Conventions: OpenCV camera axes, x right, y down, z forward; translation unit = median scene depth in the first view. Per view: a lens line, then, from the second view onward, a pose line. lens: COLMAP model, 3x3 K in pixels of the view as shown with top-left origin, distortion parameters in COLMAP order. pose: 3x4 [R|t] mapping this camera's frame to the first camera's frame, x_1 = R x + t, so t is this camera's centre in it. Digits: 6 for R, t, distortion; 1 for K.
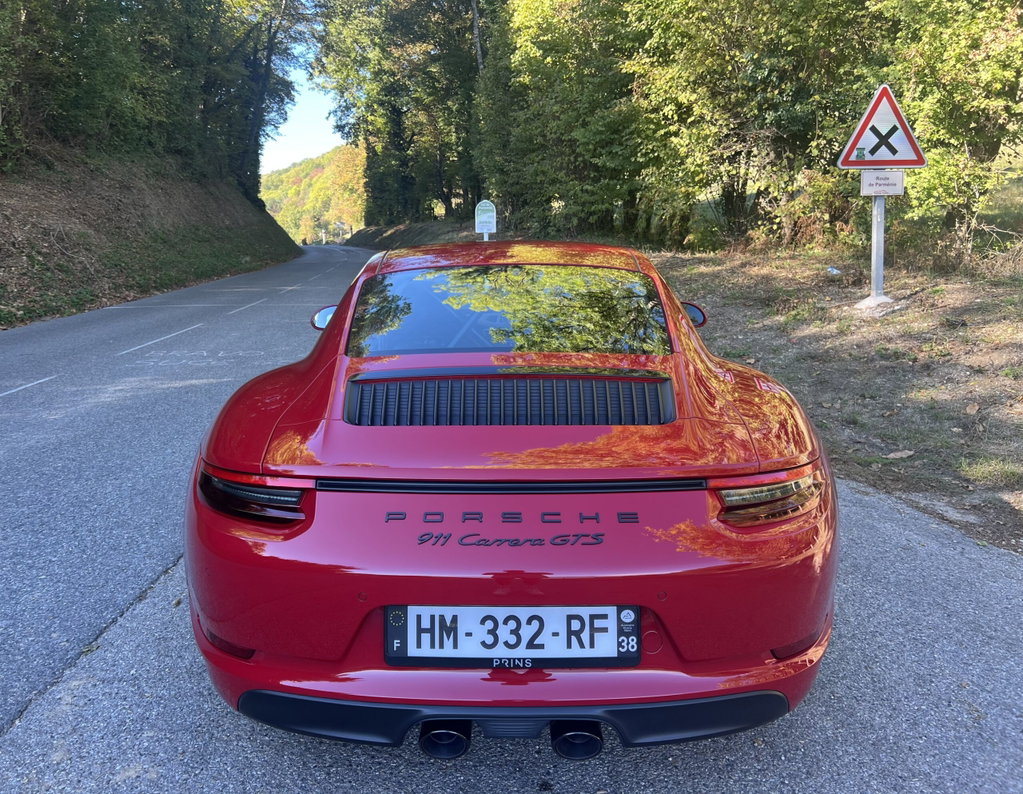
lens RADIAL K [[807.6, 0, 494.3], [0, 807.6, 398.6], [0, 0, 1]] dist [0.041584, -0.041239]
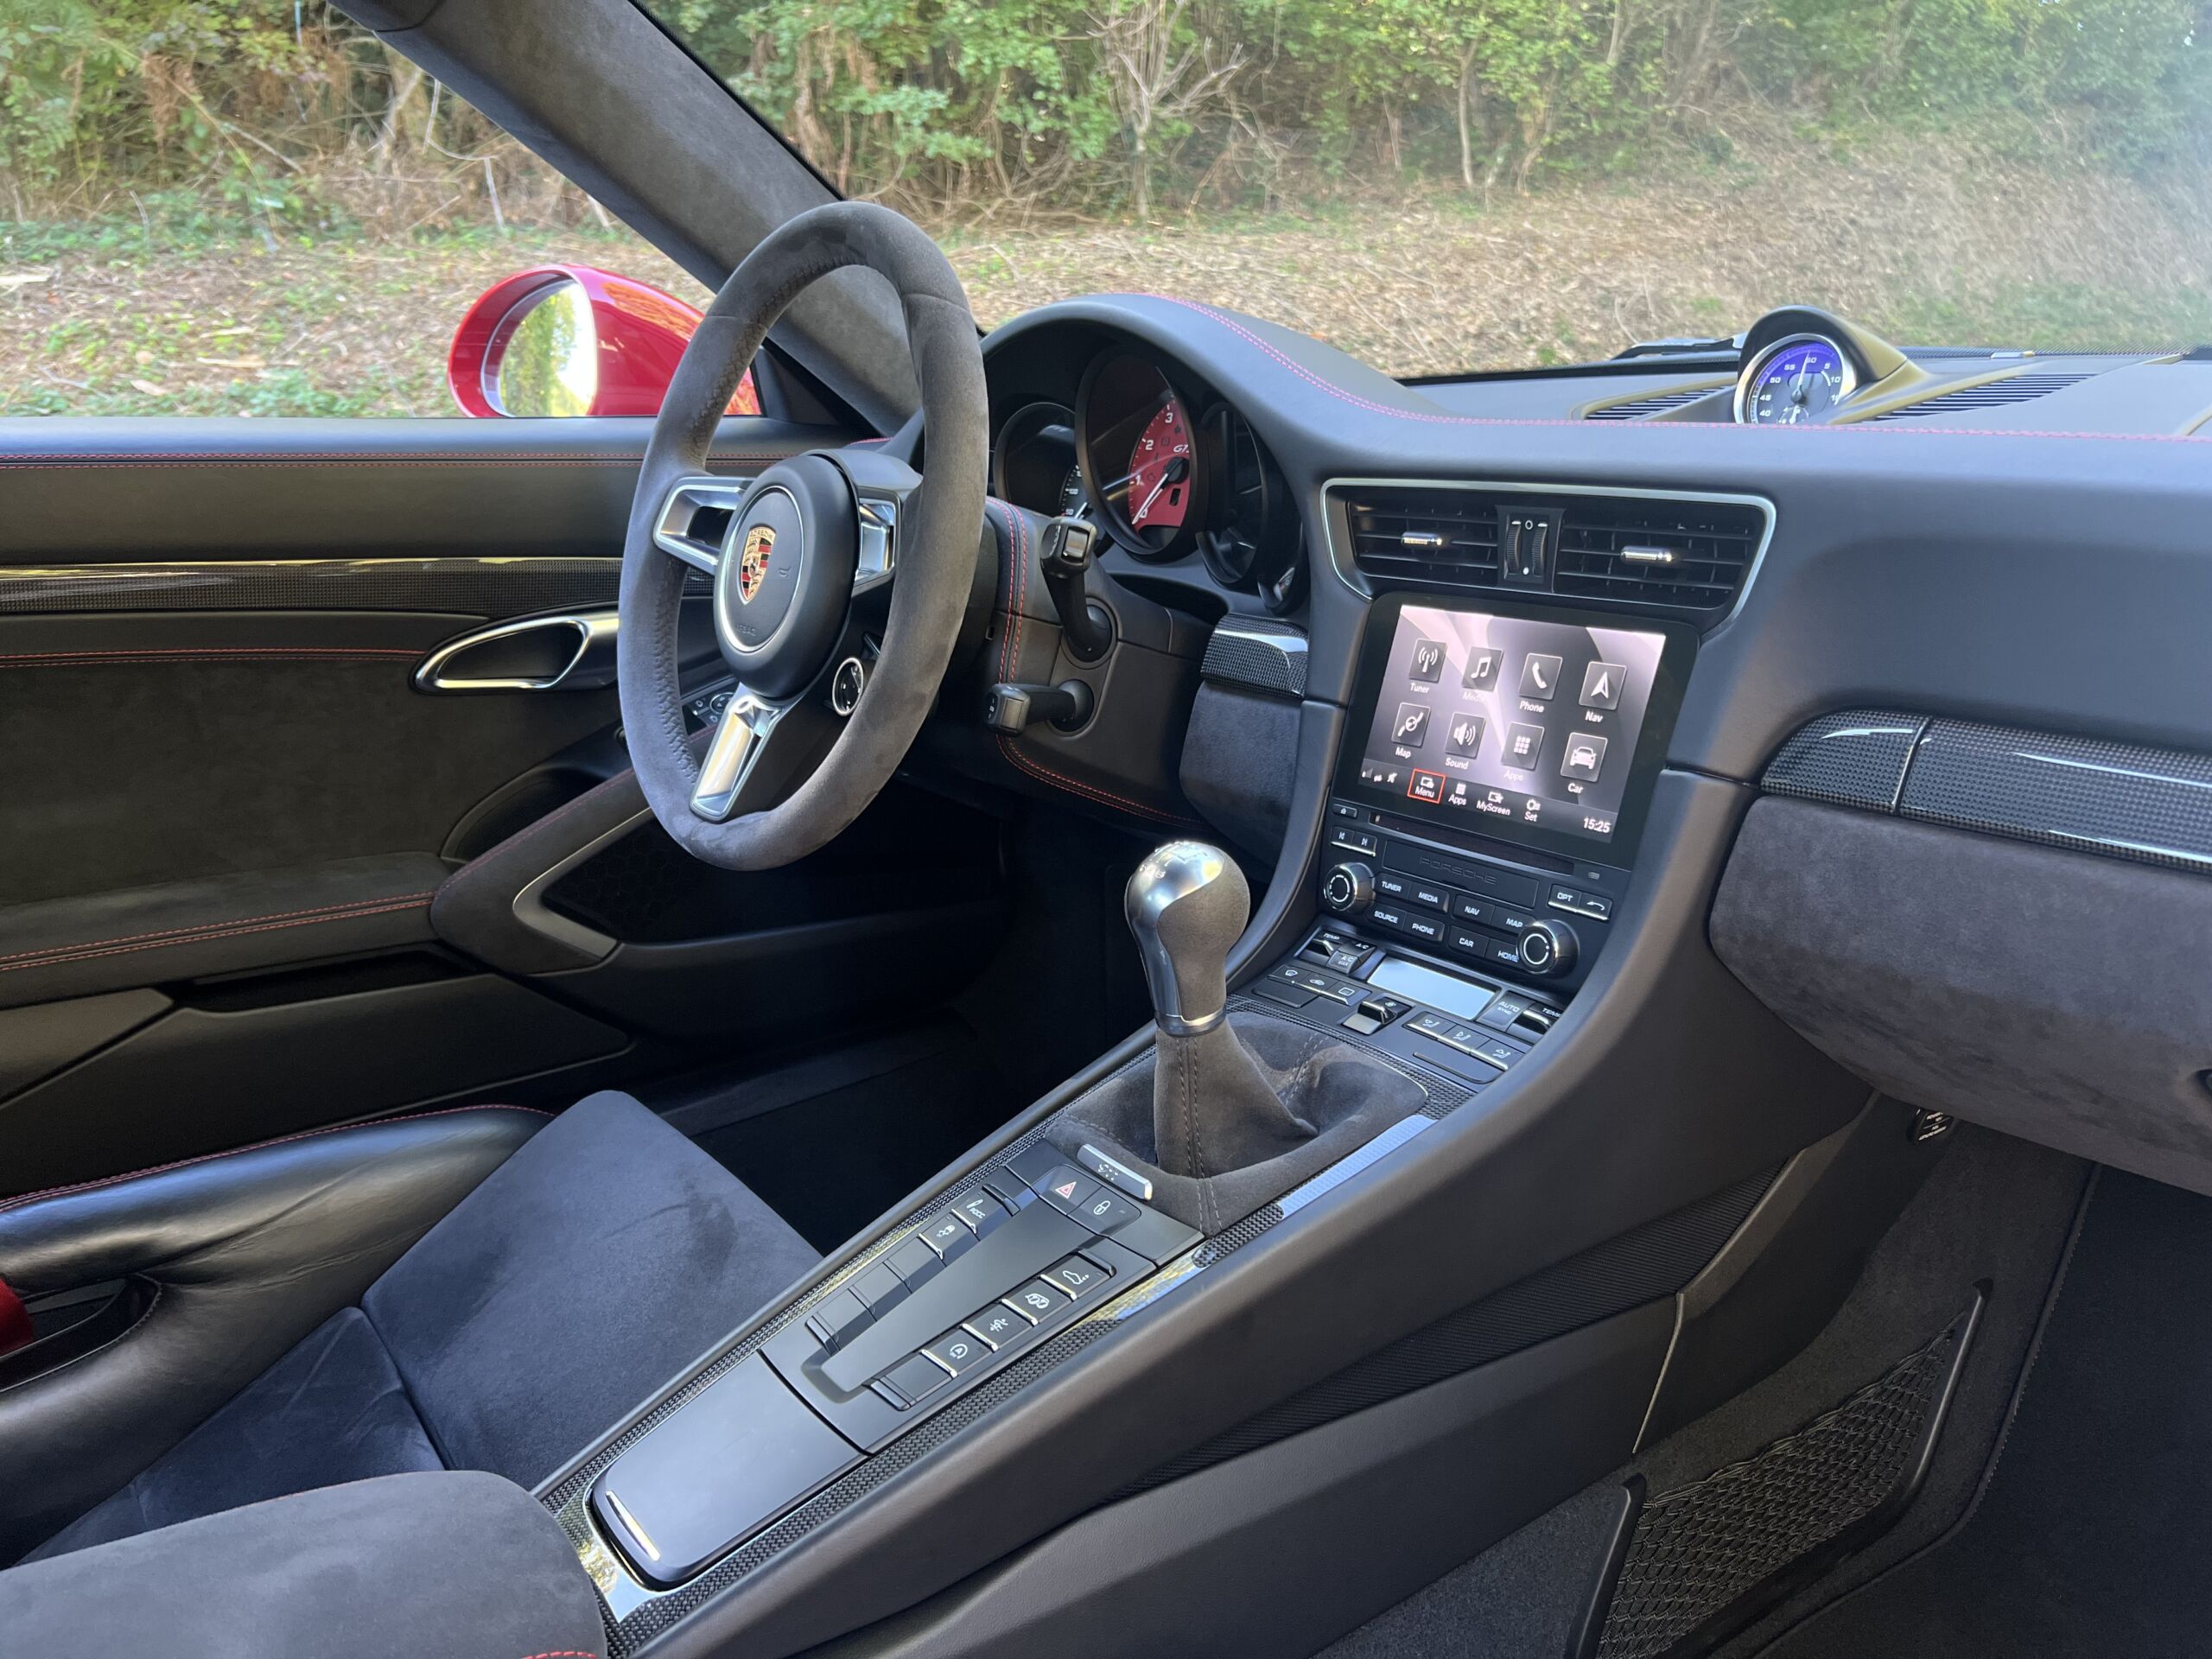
lens RADIAL K [[1687.6, 0, 1112.9], [0, 1687.6, 849.0], [0, 0, 1]] dist [0.052952, -0.064545]
pose [[0.614007, 0.207049, -0.761660, 0.033922], [-0.139559, 0.978256, 0.153424, -0.016681], [0.776864, 0.012093, 0.629552, 0.199059]]
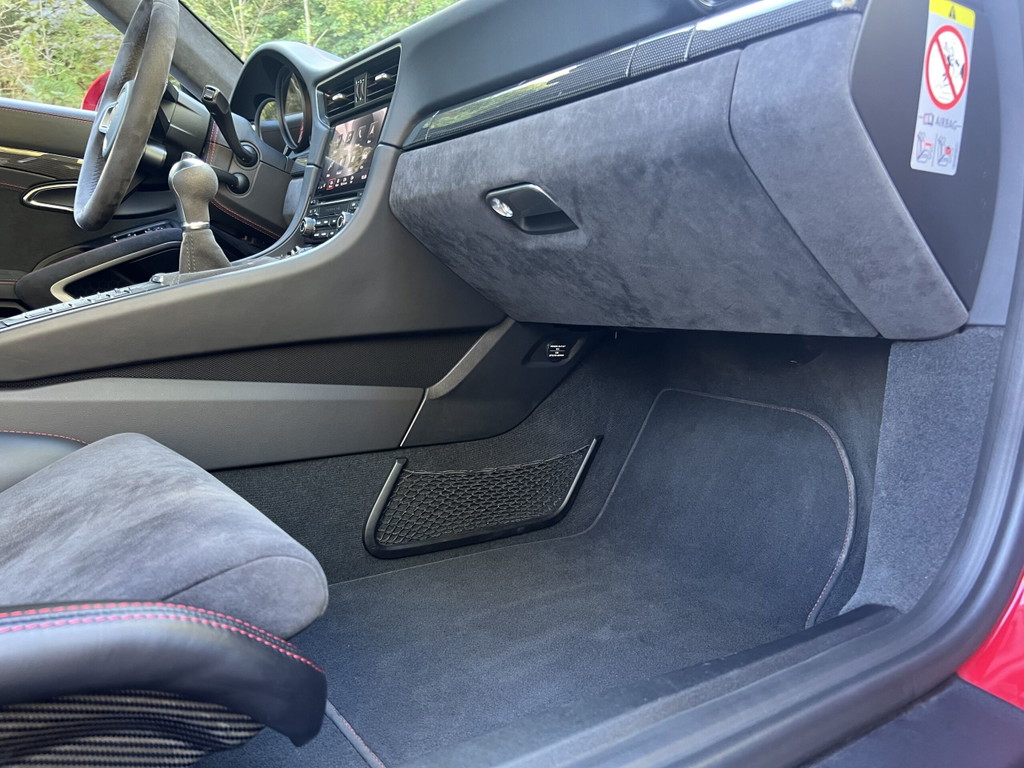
lens RADIAL K [[781.2, 0, 516.7], [0, 781.2, 388.5], [0, 0, 1]] dist [0.052952, -0.064545]
pose [[0.591809, 0.128072, -0.795839, 0.060002], [-0.181118, 0.983180, 0.023536, -0.000965], [0.785467, 0.130211, 0.605051, 0.213527]]
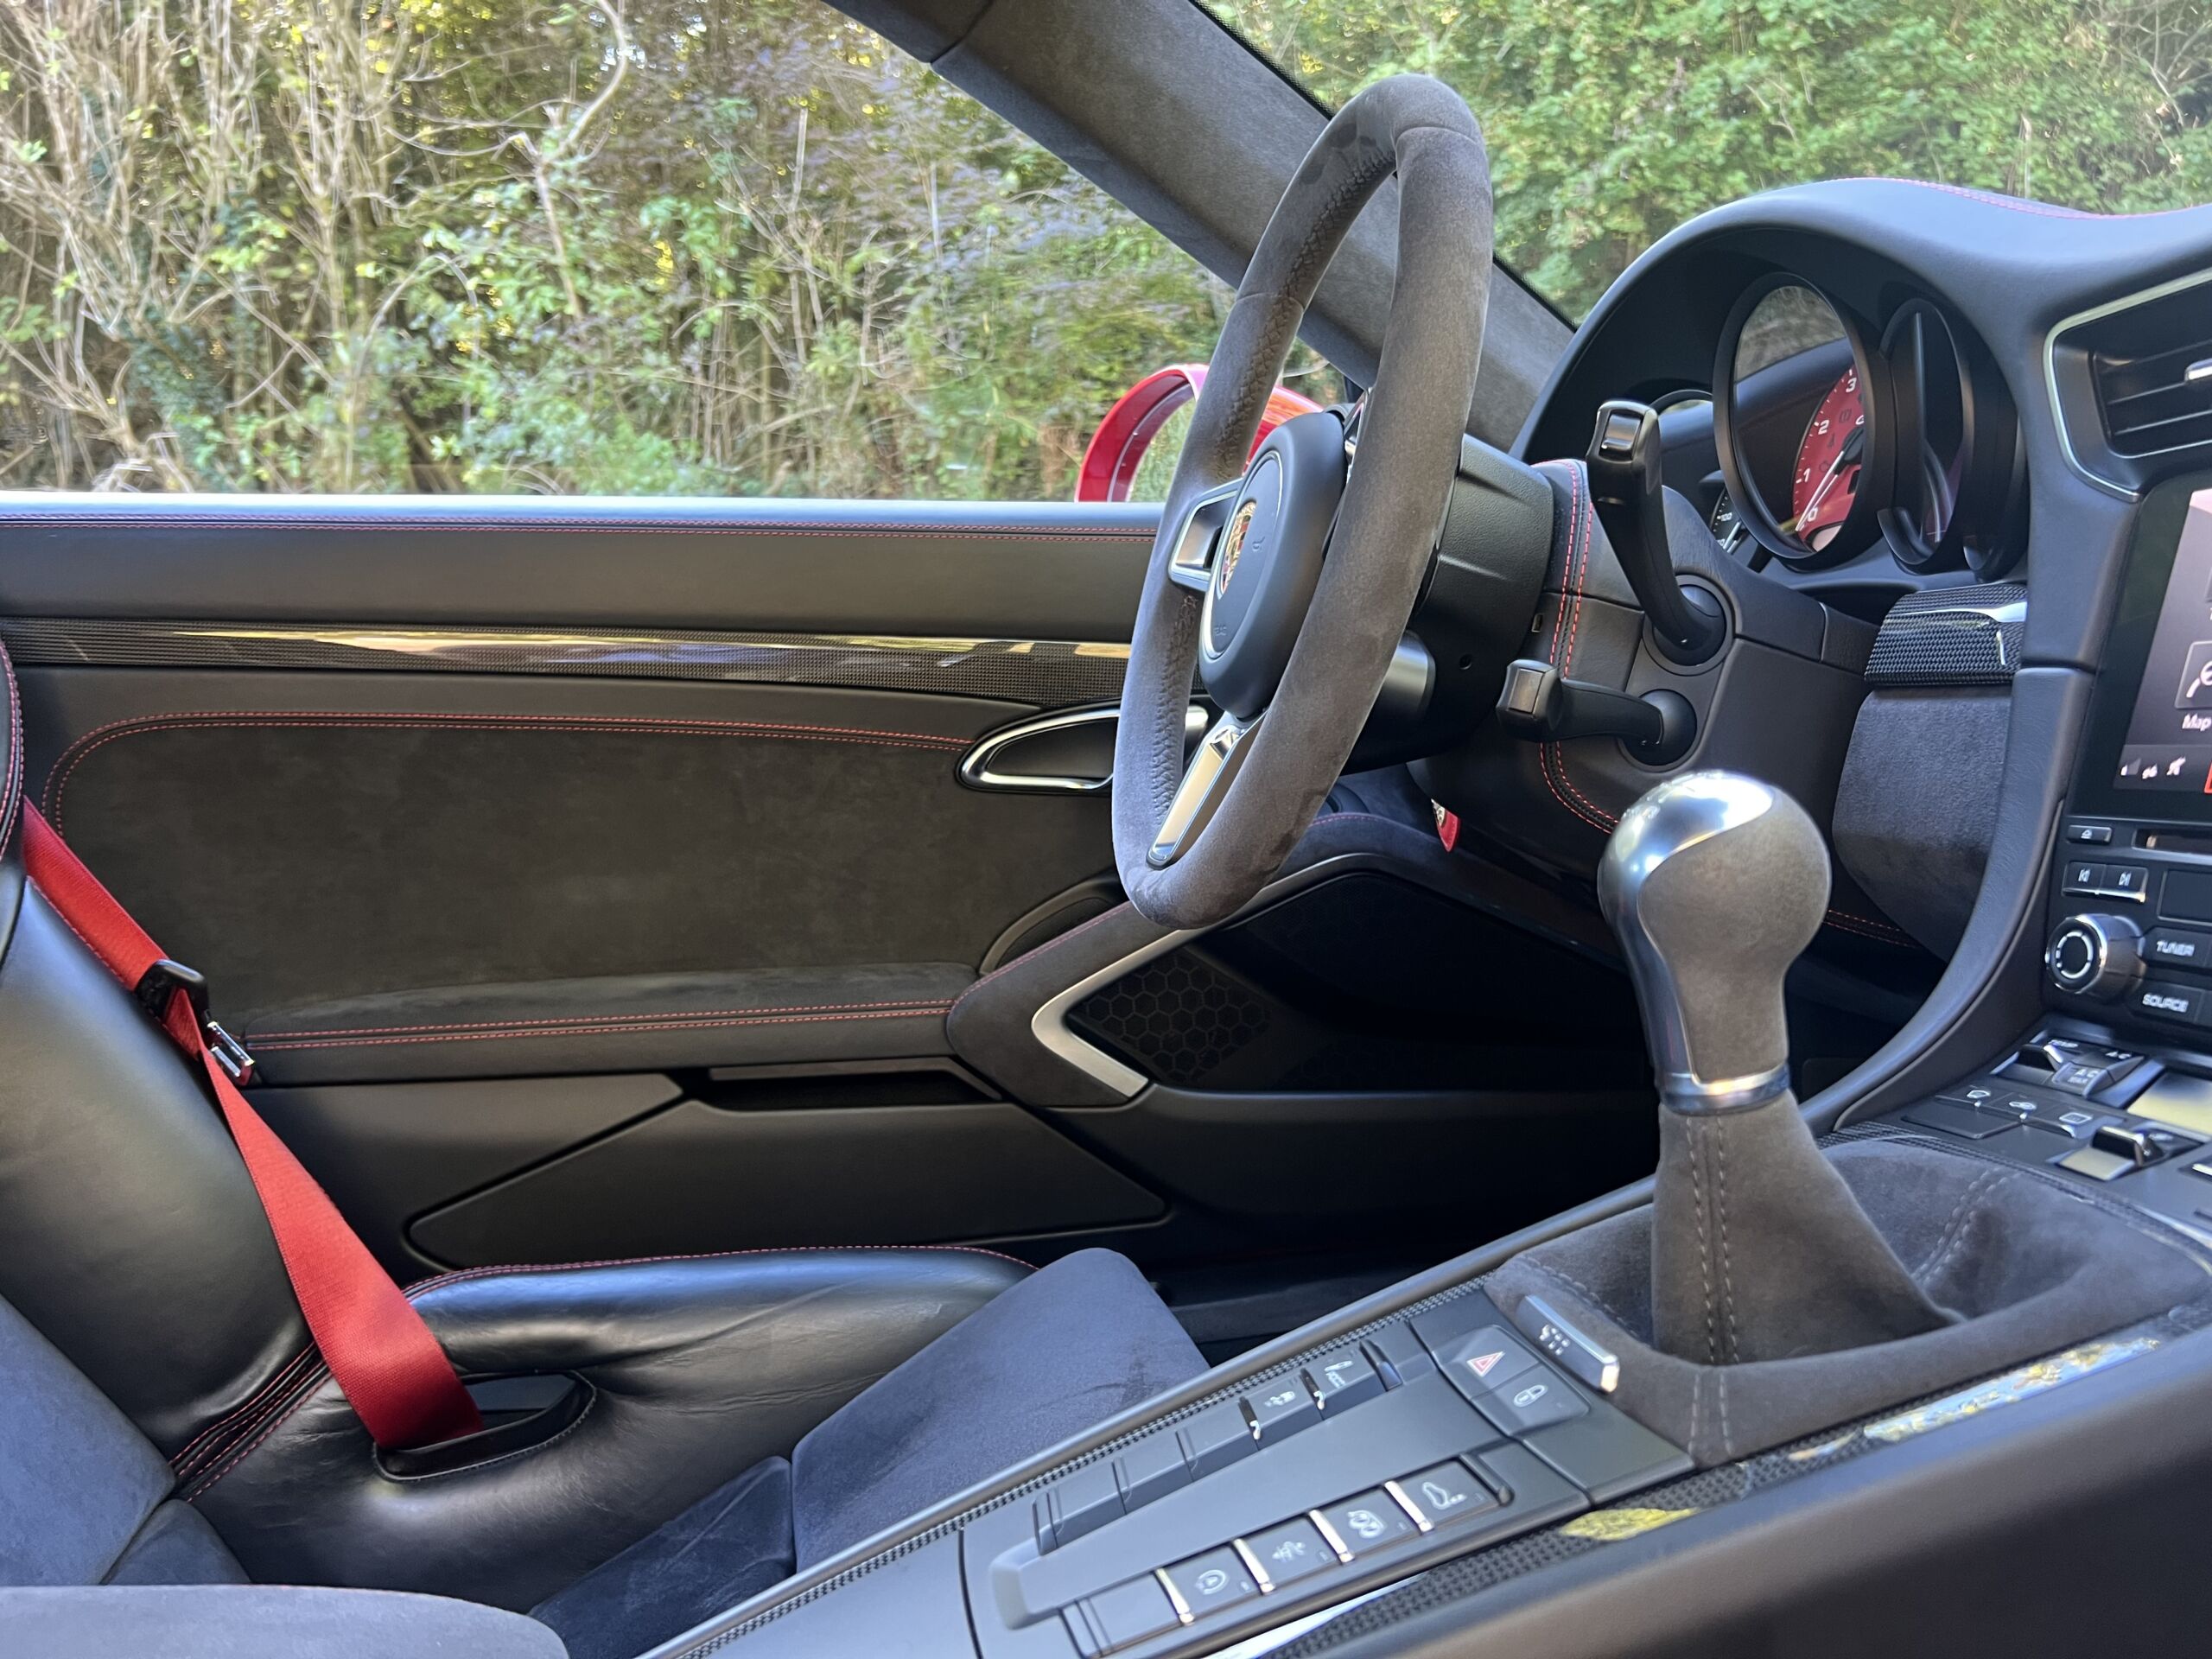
lens RADIAL K [[1687.6, 0, 1104.8], [0, 1687.6, 847.6], [0, 0, 1]] dist [0.052952, -0.064545]
pose [[0.192431, 0.069200, -0.978868, 0.025753], [-0.141656, 0.989022, 0.042071, -0.009556], [0.971032, 0.130567, 0.200121, 0.213257]]
